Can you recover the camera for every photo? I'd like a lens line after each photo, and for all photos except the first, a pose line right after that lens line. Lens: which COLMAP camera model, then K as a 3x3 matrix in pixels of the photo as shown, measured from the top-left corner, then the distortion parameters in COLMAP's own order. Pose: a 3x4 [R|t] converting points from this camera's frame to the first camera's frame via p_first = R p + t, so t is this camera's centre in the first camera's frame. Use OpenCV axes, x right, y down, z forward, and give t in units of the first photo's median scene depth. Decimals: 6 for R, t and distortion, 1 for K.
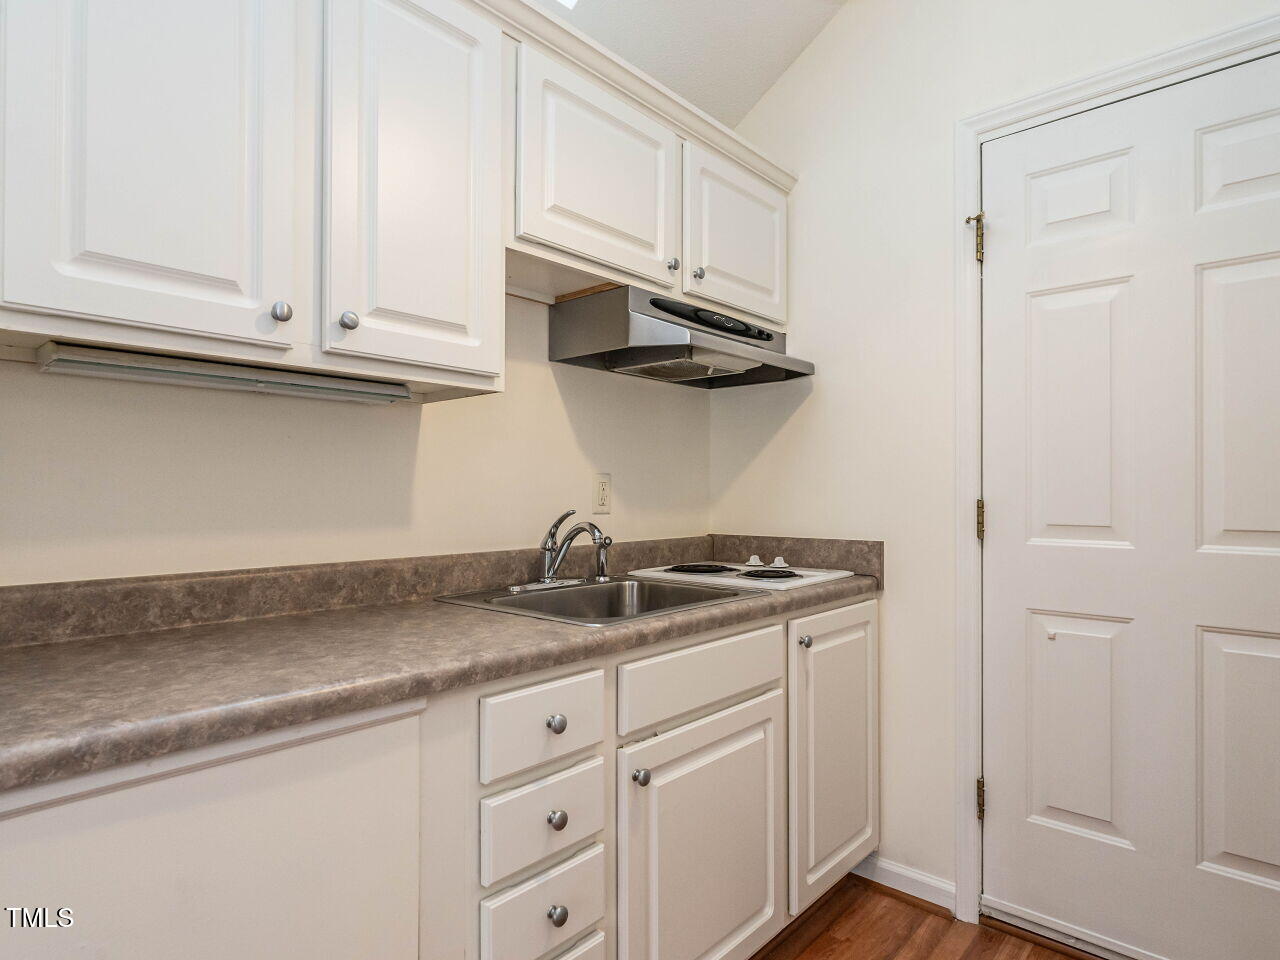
lens RADIAL K [[738.6, 0, 638.7], [0, 738.6, 489.3], [0, 0, 1]] dist [-0.001306, 0.000102]
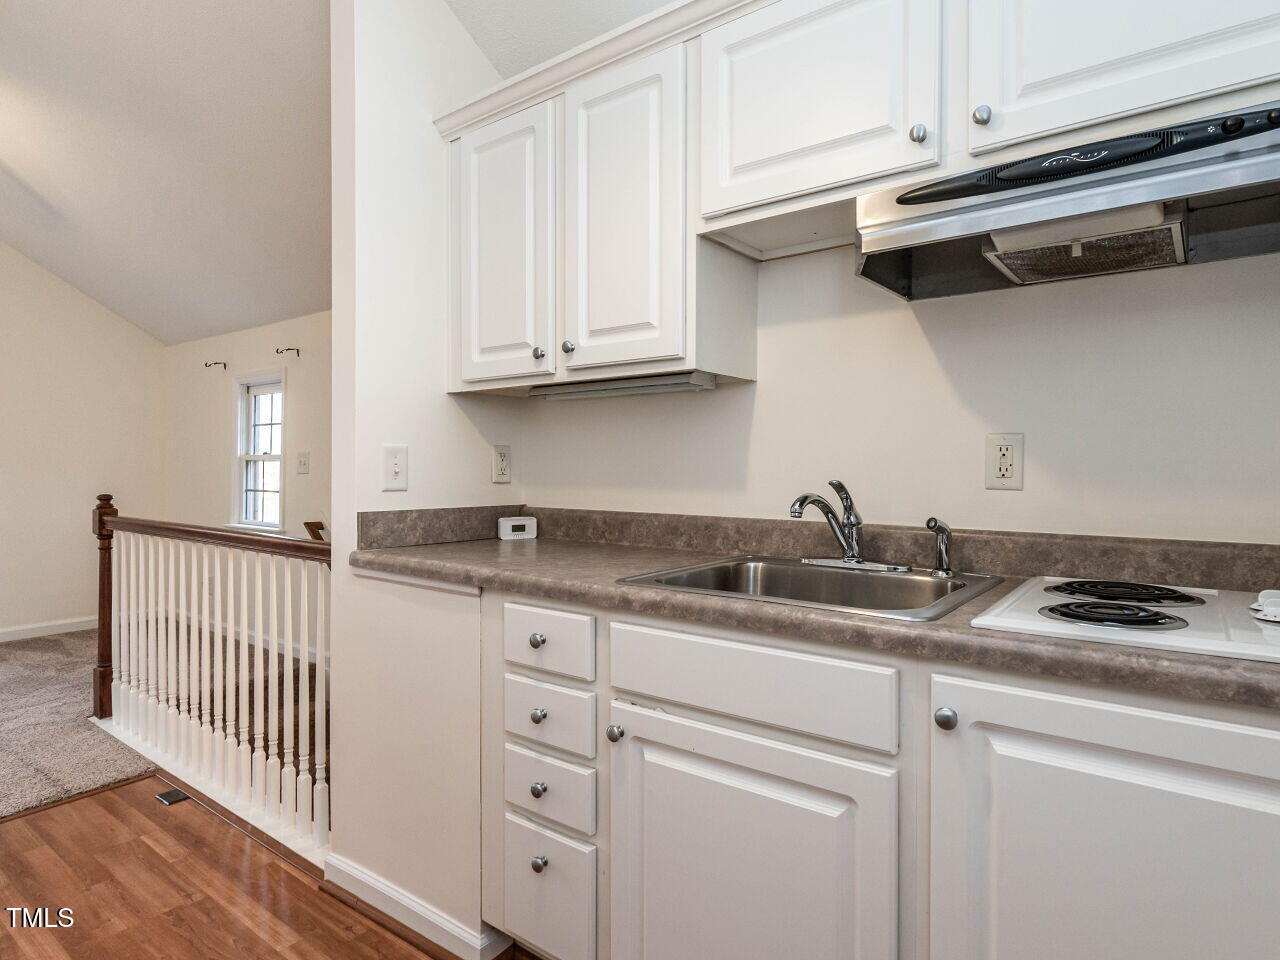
lens RADIAL K [[658.1, 0, 640.0], [0, 658.1, 480.0], [0, 0, 1]] dist [-0.003094, 0.001052]
pose [[0.121983, 0.029135, -0.992104, 0.684647], [0.008907, 0.999497, 0.030447, 0.000175], [0.992492, -0.012551, 0.121662, 0.709692]]
